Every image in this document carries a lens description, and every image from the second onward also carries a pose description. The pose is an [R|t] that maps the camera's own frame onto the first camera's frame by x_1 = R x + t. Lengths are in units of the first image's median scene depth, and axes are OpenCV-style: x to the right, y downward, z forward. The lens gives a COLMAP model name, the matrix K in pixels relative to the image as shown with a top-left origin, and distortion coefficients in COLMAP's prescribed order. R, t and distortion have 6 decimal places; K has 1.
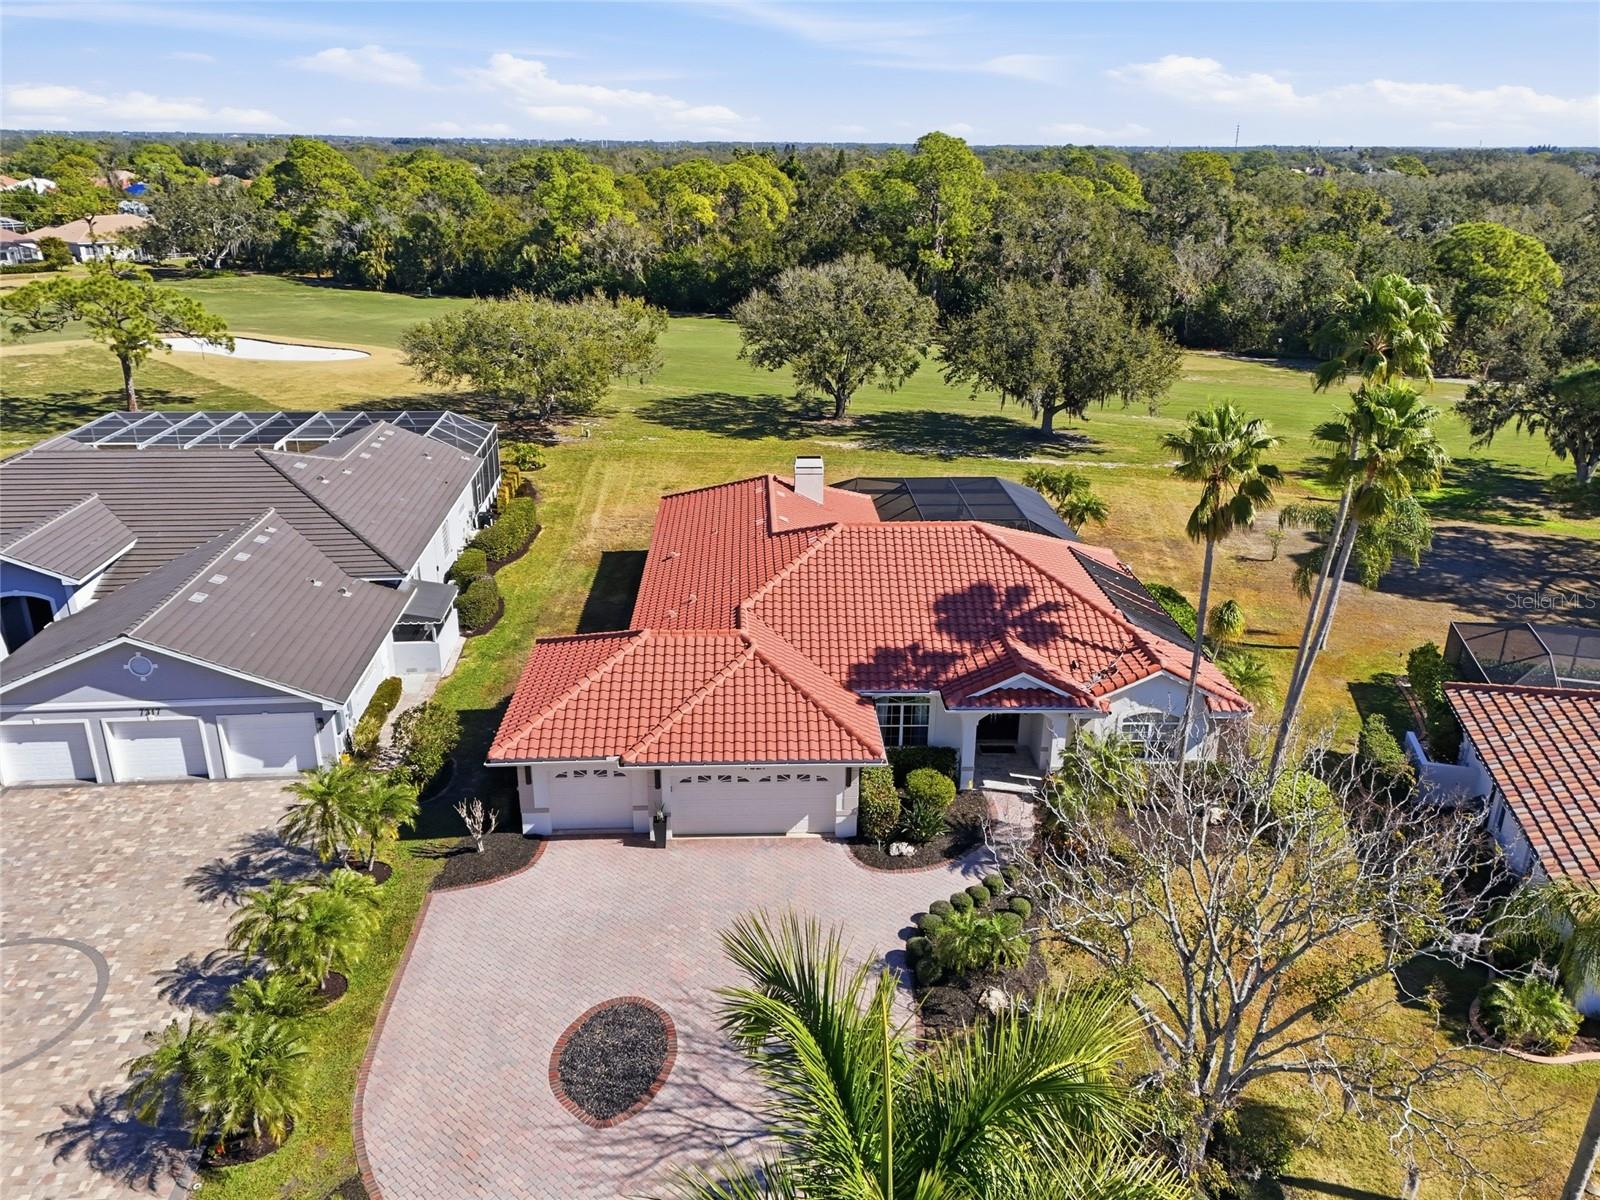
lens RADIAL K [[1165.4, 0, 800.0], [0, 1165.4, 600.0], [0, 0, 1]] dist [0.088399, -0.077974]
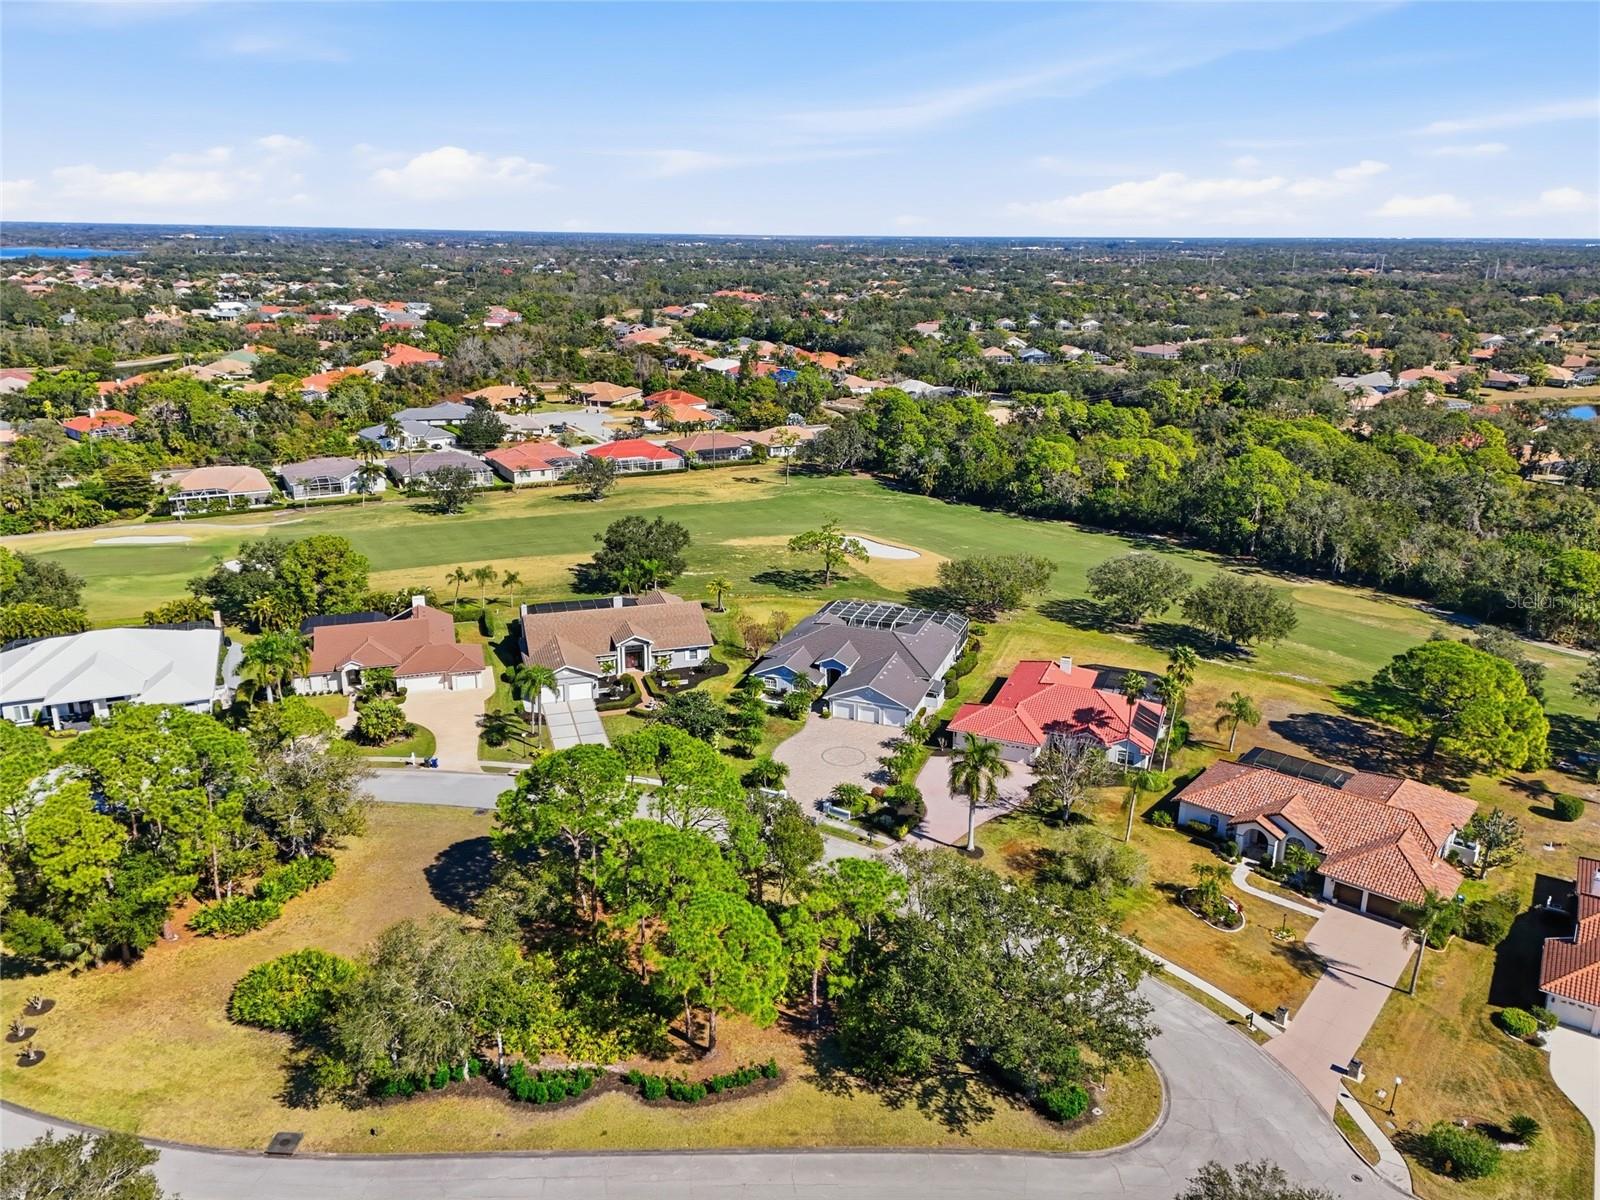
lens RADIAL K [[1165.4, 0, 800.0], [0, 1165.4, 600.0], [0, 0, 1]] dist [0.088399, -0.077974]
pose [[0.908879, 0.126592, -0.397384, 0.820360], [-0.154190, 0.987305, -0.038136, -0.073599], [0.387512, 0.095934, 0.916860, -2.940090]]
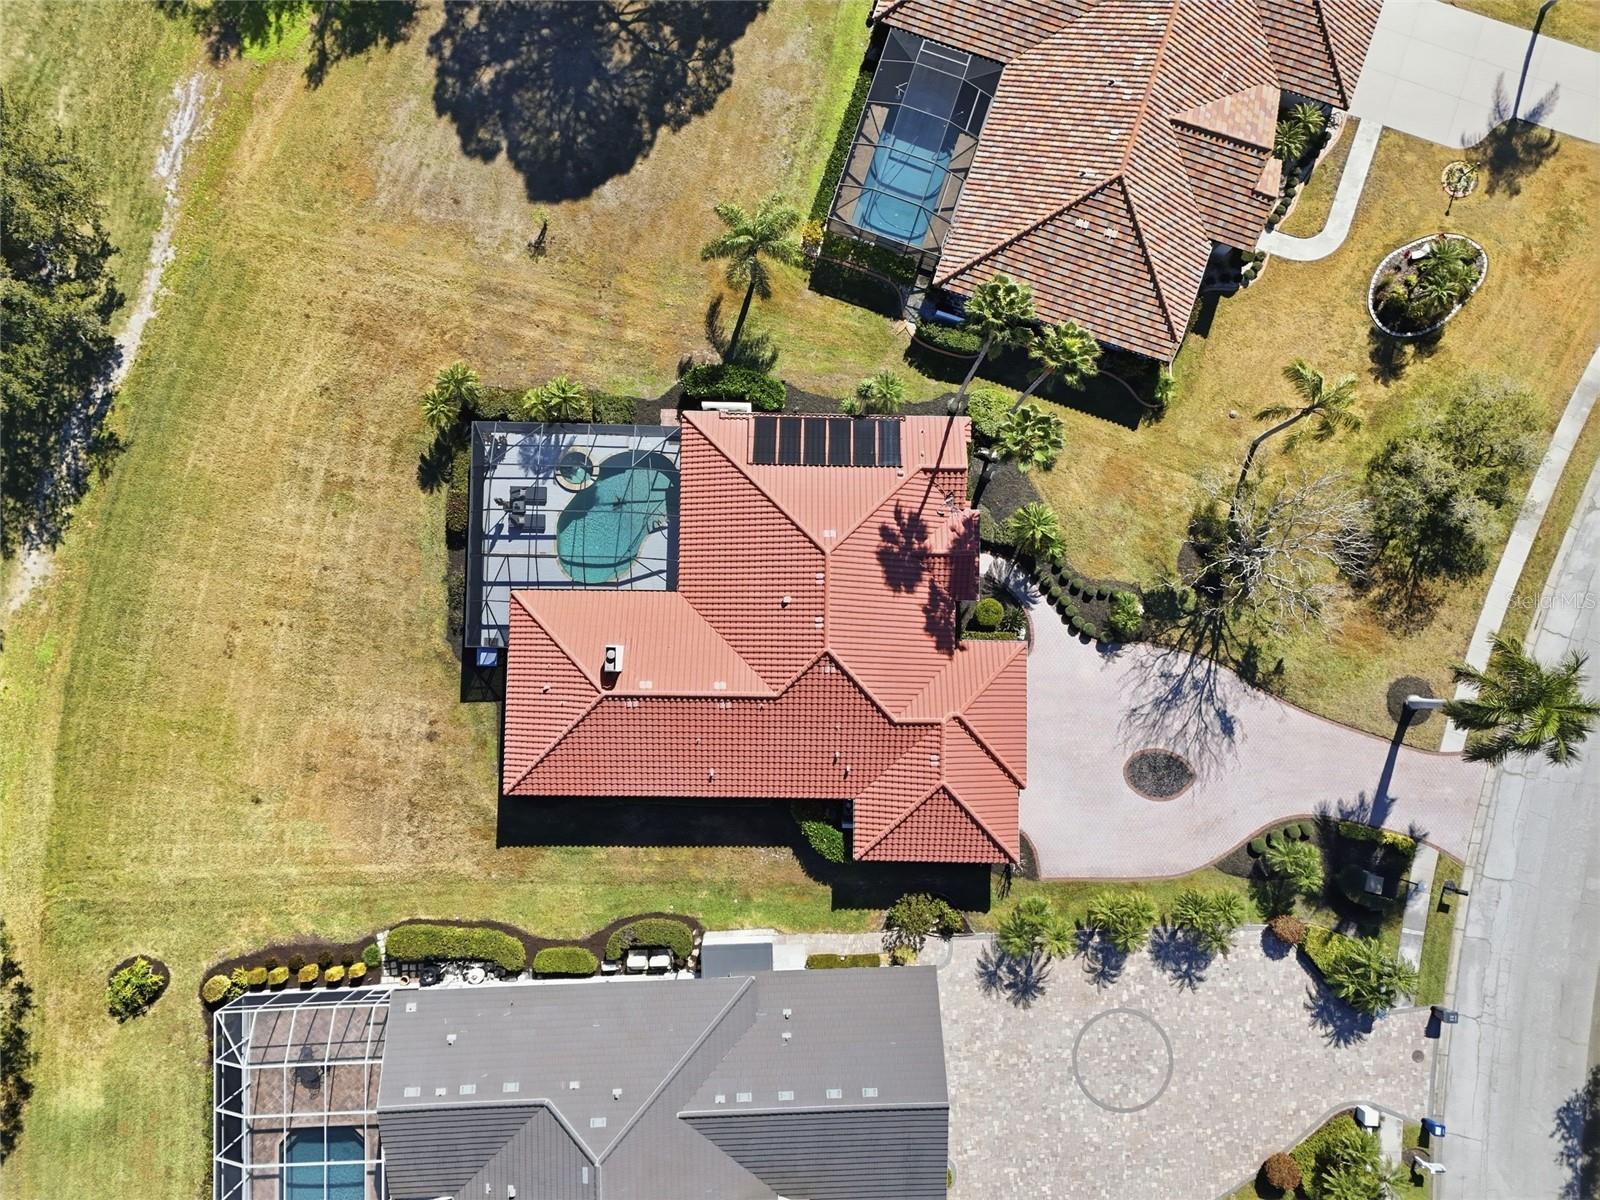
lens RADIAL K [[1165.4, 0, 800.0], [0, 1165.4, 600.0], [0, 0, 1]] dist [0.088399, -0.077974]
pose [[0.055255, -0.997376, 0.046777, 0.032362], [0.329688, 0.062446, 0.942022, -1.635309], [-0.942471, -0.036630, 0.332274, 0.699910]]
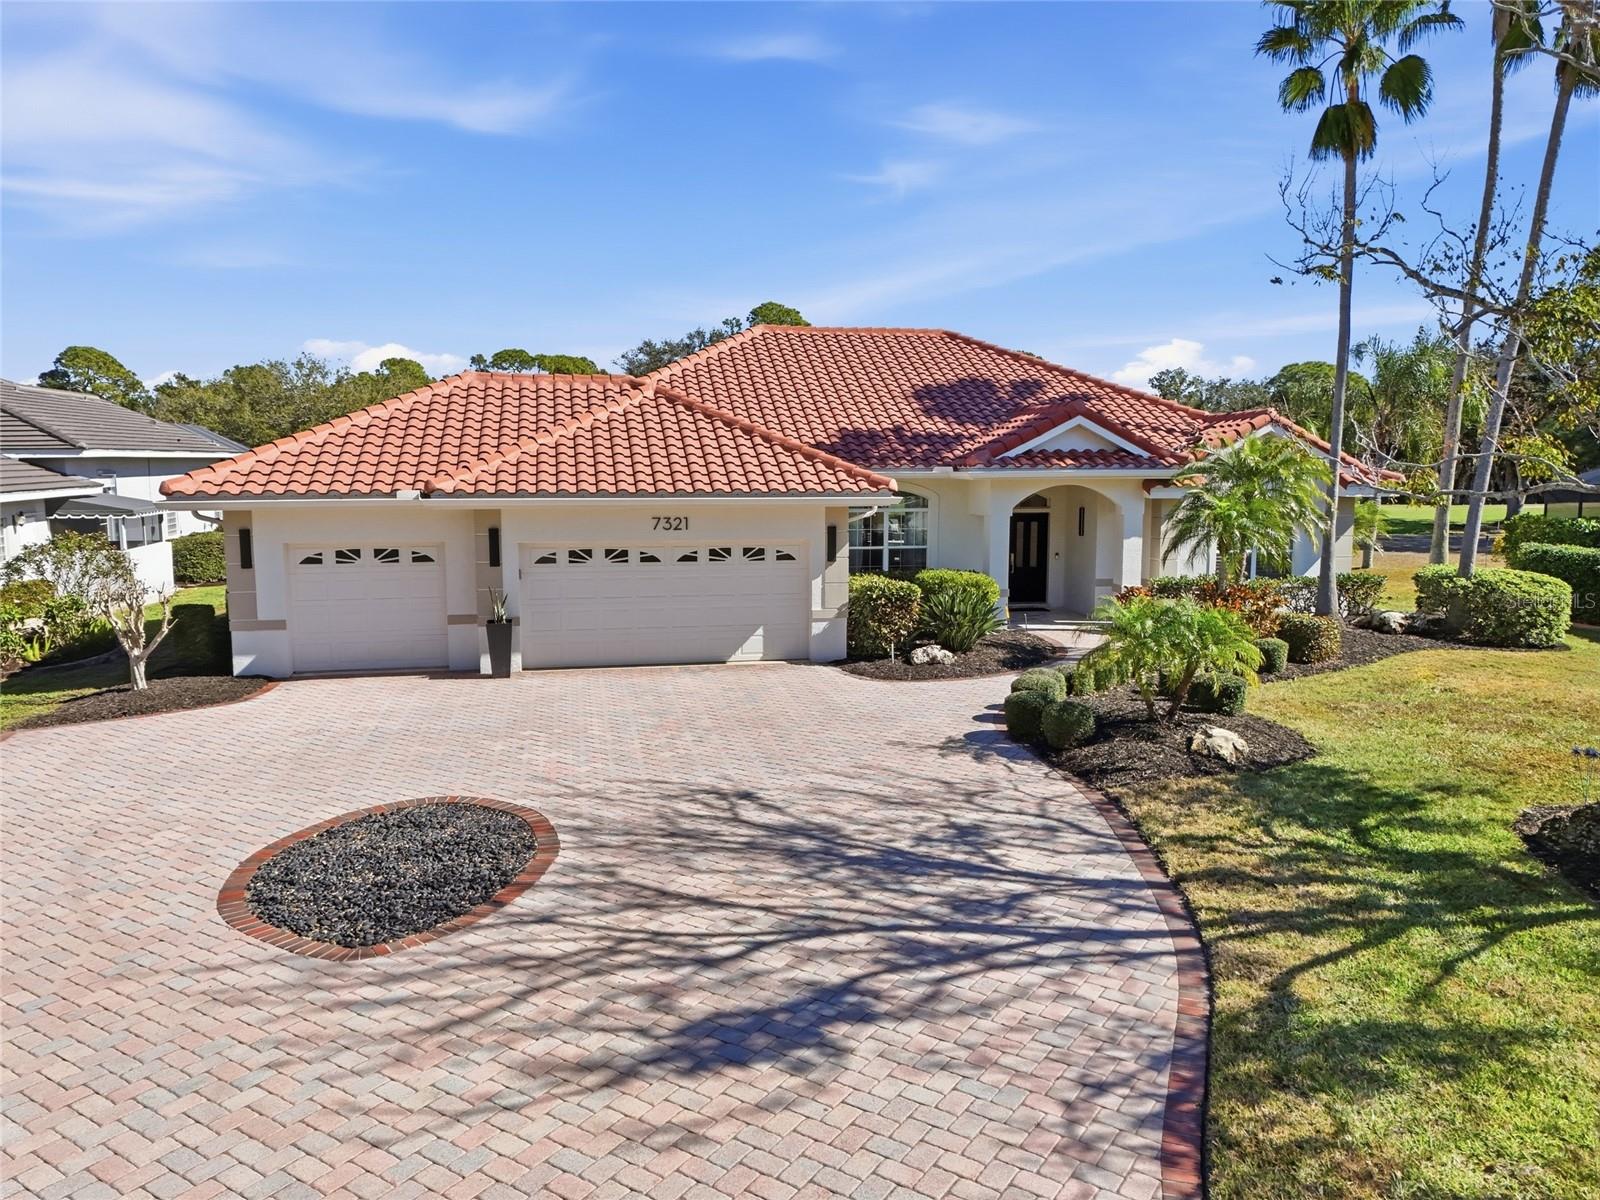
lens RADIAL K [[1165.4, 0, 800.0], [0, 1165.4, 600.0], [0, 0, 1]] dist [0.088399, -0.077974]
pose [[0.988039, -0.029721, 0.151311, -0.062399], [0.065658, 0.968942, -0.238411, 0.313176], [-0.139526, 0.245494, 0.959305, 0.443115]]
